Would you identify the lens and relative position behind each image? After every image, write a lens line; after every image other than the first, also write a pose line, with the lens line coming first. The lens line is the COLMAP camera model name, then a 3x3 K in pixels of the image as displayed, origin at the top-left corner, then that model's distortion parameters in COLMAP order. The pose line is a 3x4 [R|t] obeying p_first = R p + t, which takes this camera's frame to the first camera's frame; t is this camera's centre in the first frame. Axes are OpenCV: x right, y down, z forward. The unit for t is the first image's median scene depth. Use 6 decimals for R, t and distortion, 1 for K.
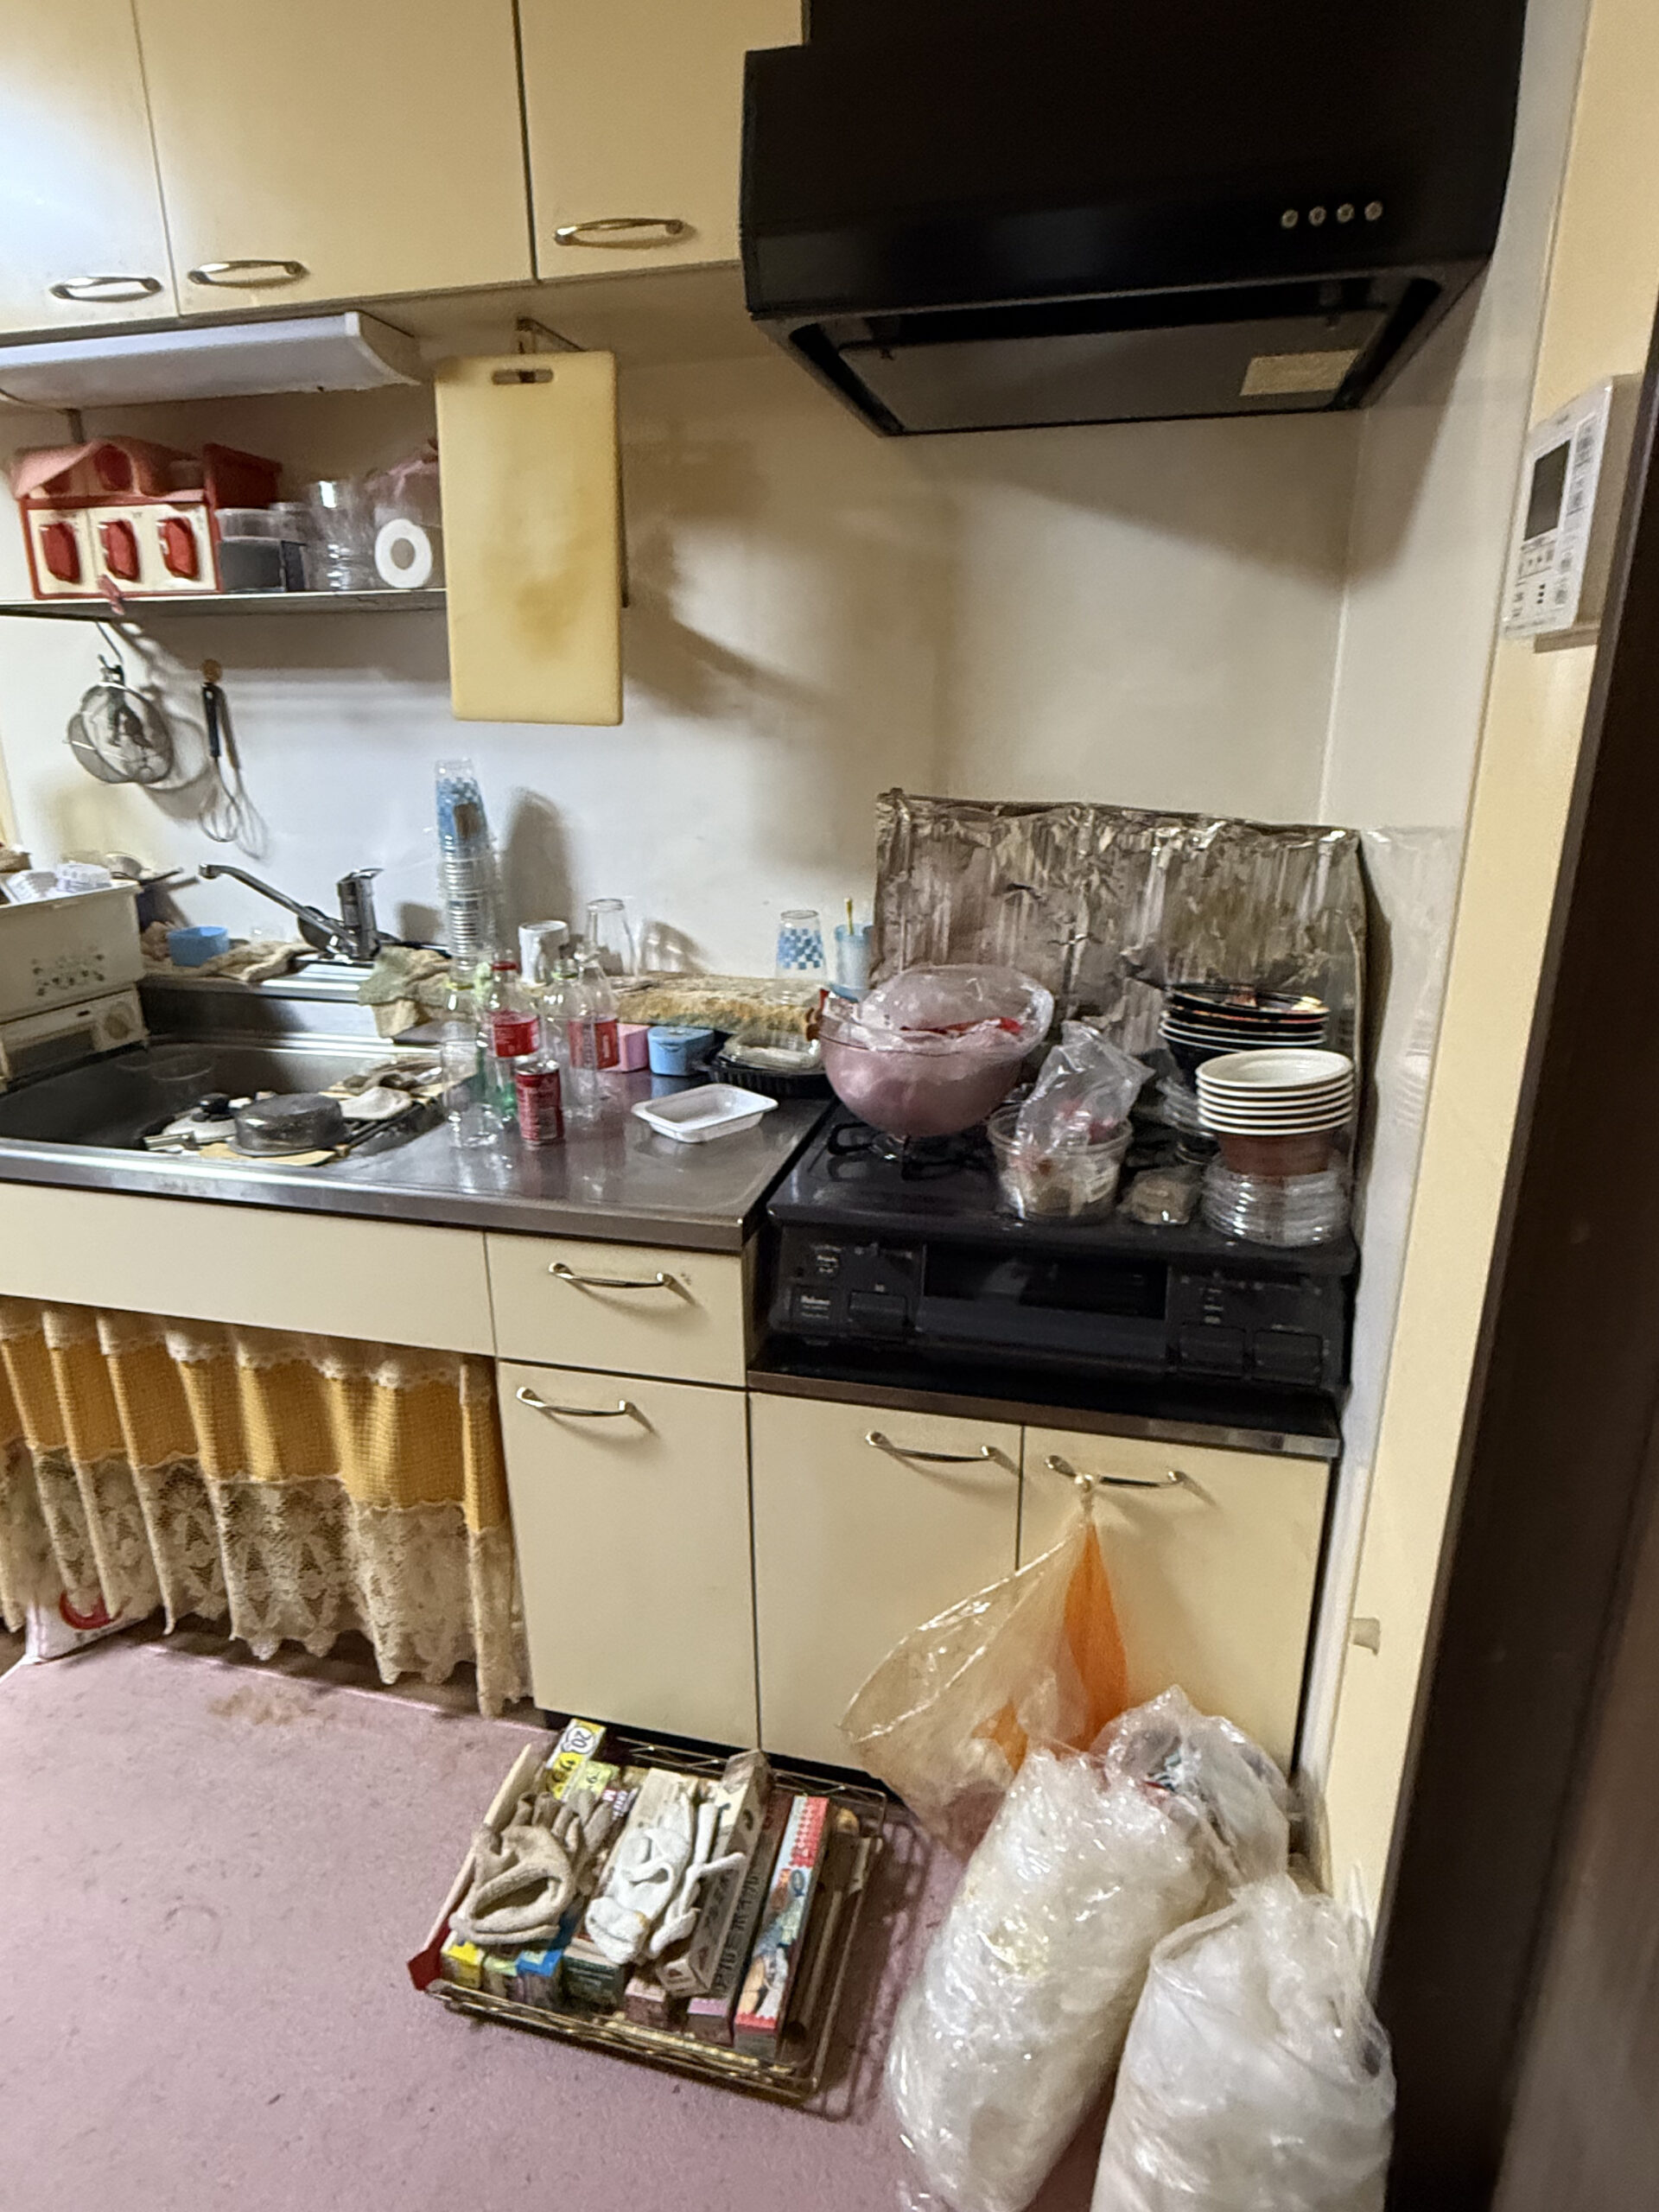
lens RADIAL K [[1233.7, 0, 829.5], [0, 1233.7, 1106.0], [0, 0, 1]] dist [-0.001820, -0.000855]
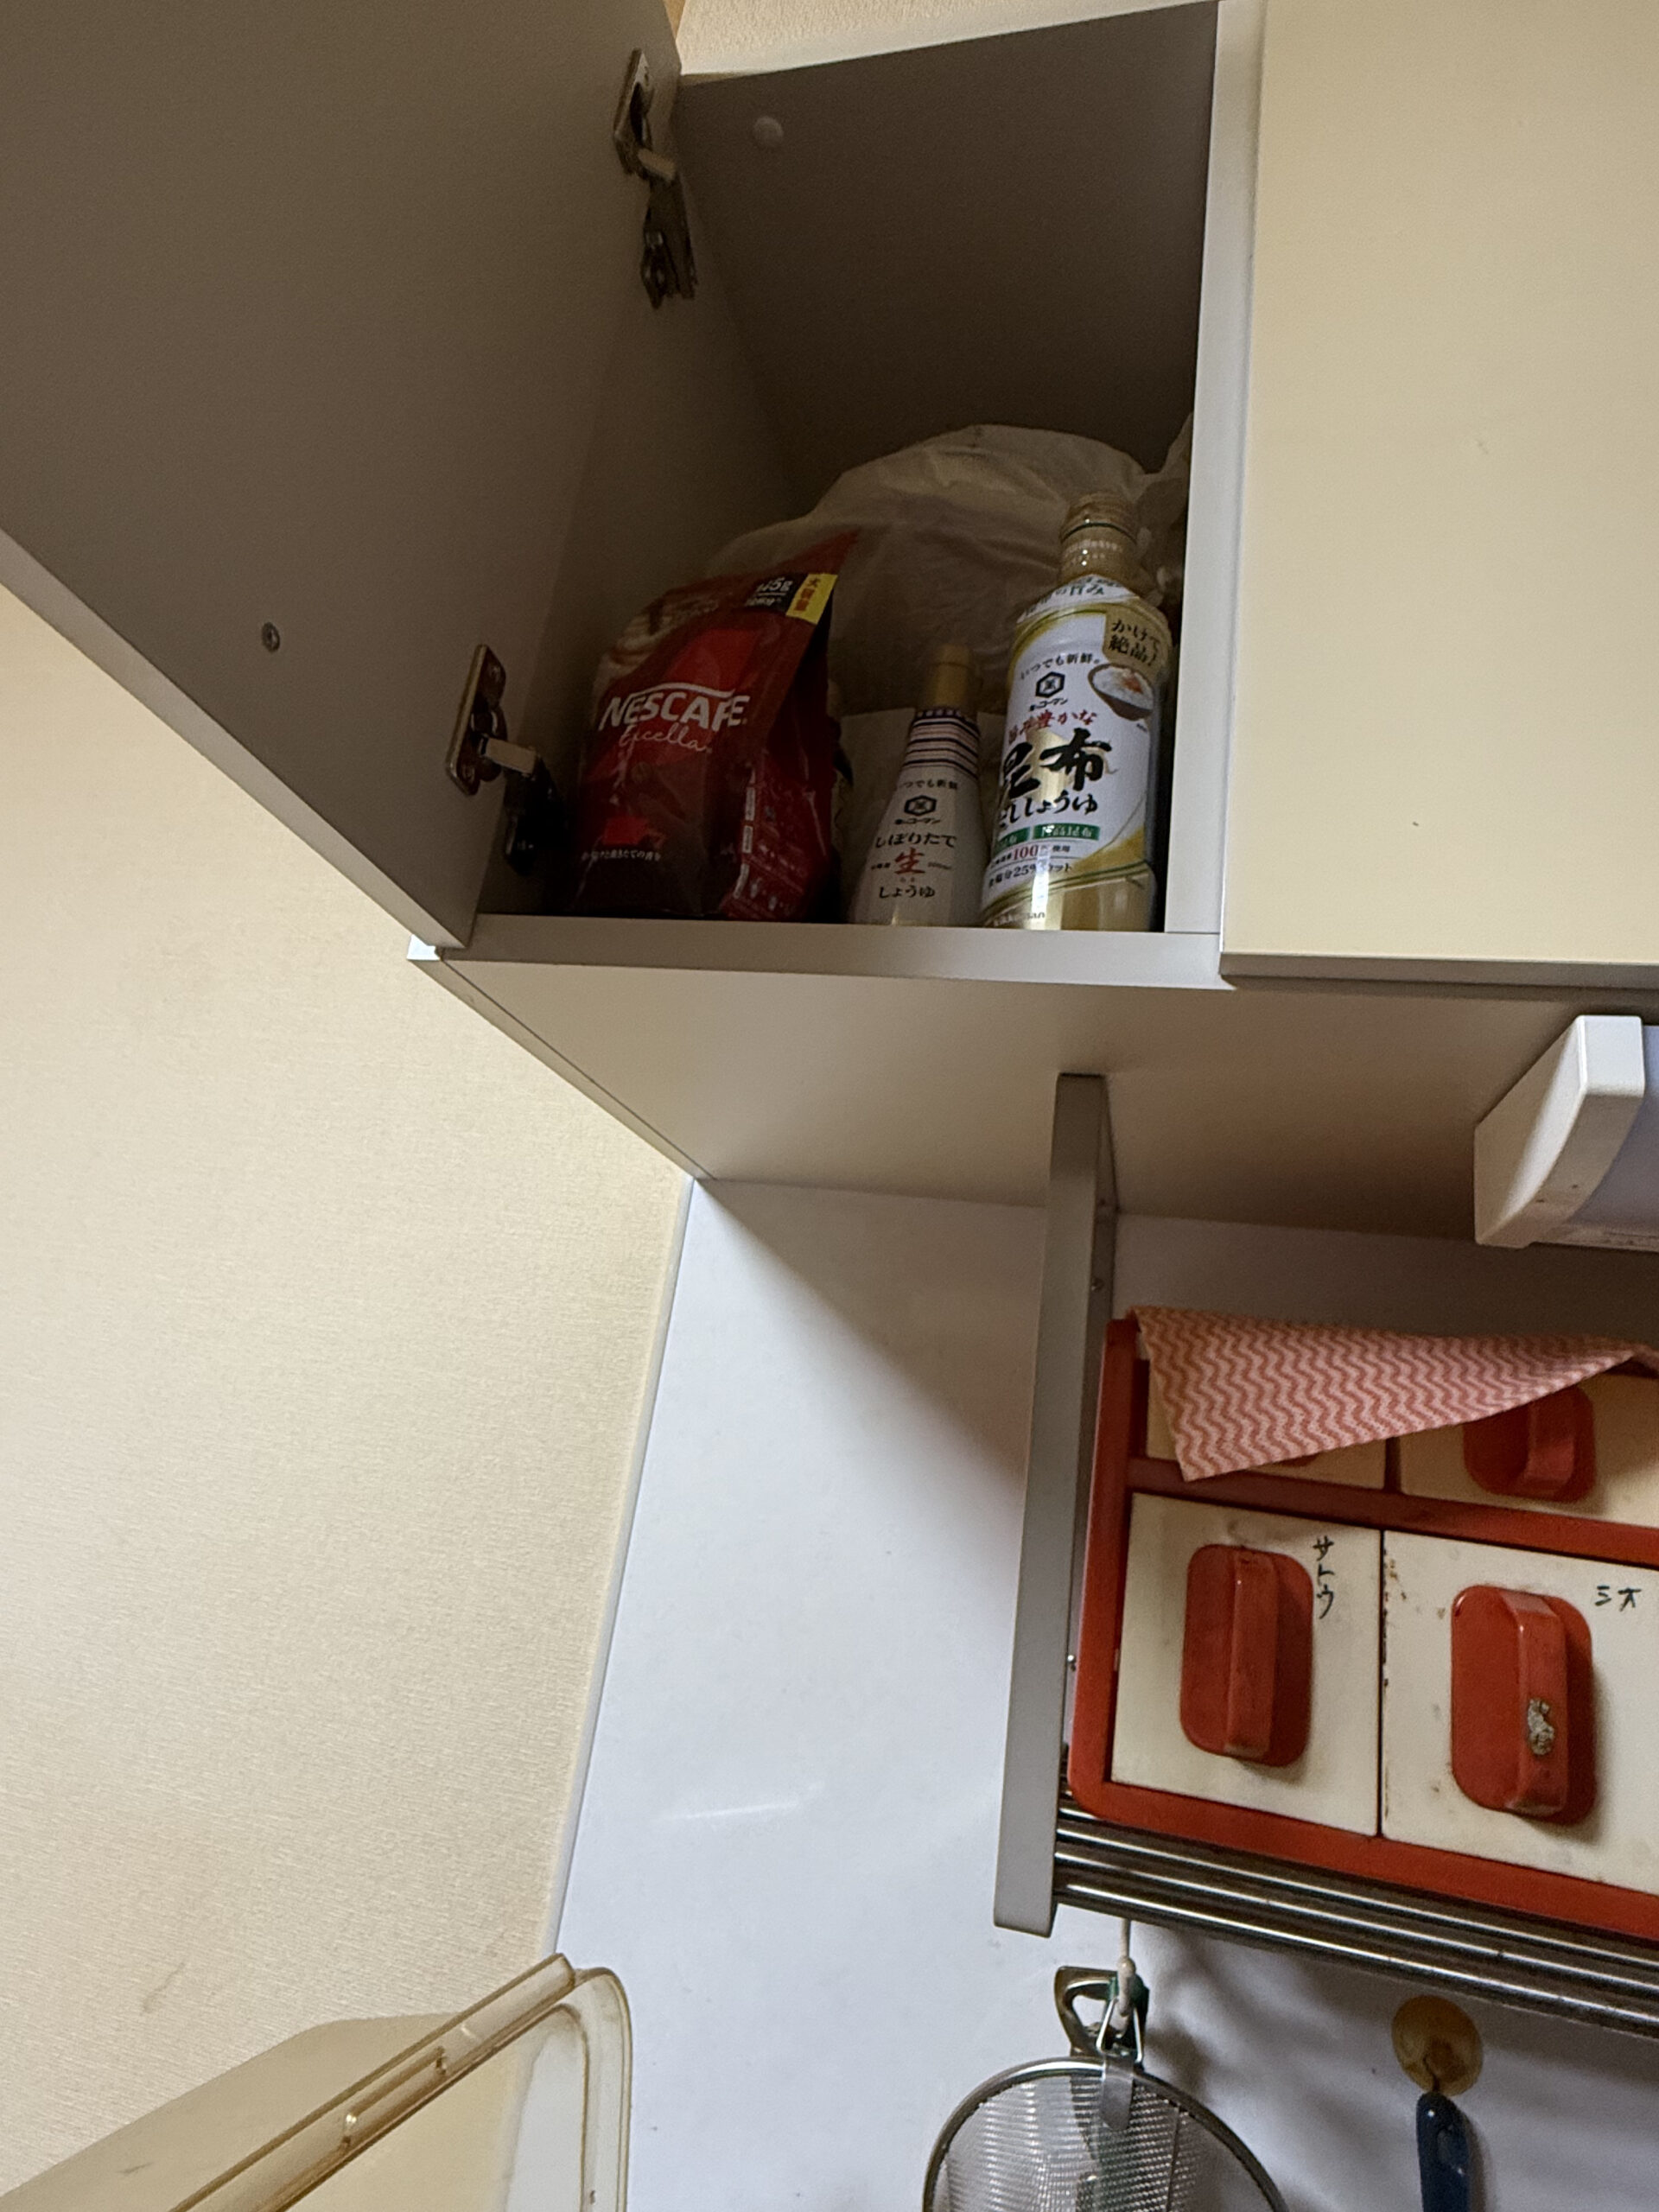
lens RADIAL K [[1233.7, 0, 829.5], [0, 1233.7, 1106.0], [0, 0, 1]] dist [-0.001820, -0.000855]
pose [[0.988516, 0.144283, -0.044925, -0.712647], [-0.144457, 0.814965, -0.561216, -0.378008], [-0.044361, 0.561261, 0.826449, 0.700440]]
